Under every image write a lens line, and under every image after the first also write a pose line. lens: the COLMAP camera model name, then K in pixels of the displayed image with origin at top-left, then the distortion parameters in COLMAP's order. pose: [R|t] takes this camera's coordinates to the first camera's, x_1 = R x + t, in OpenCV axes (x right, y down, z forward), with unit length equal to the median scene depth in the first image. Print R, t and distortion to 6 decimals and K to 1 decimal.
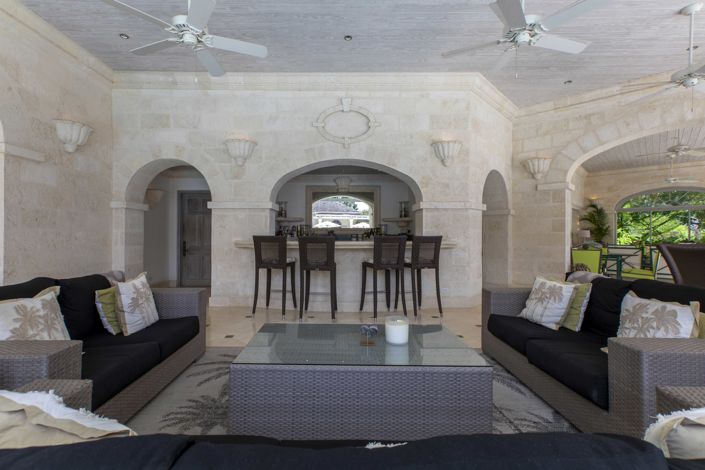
lens RADIAL K [[324.3, 0, 351.3], [0, 324.3, 234.2], [0, 0, 1]] dist [0.027351, 0.000171]
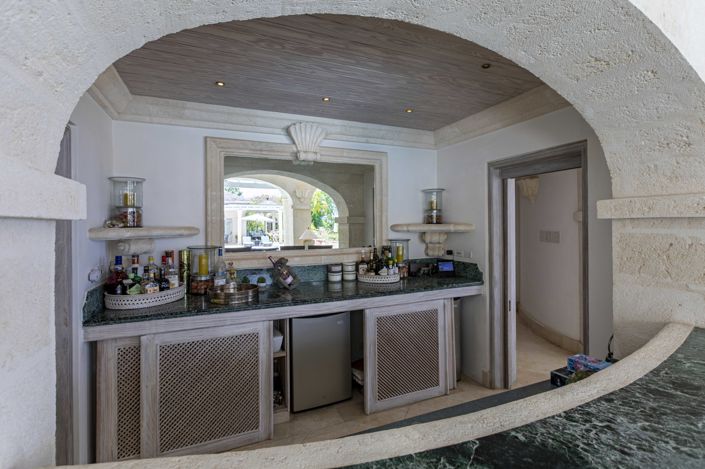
lens RADIAL K [[324.3, 0, 351.1], [0, 324.3, 221.5], [0, 0, 1]] dist [0.027351, 0.000171]
pose [[0.928948, -0.007088, 0.370142, -0.124099], [0.007976, 0.999968, -0.000870, -0.054092], [-0.370124, 0.003760, 0.928975, 0.606930]]
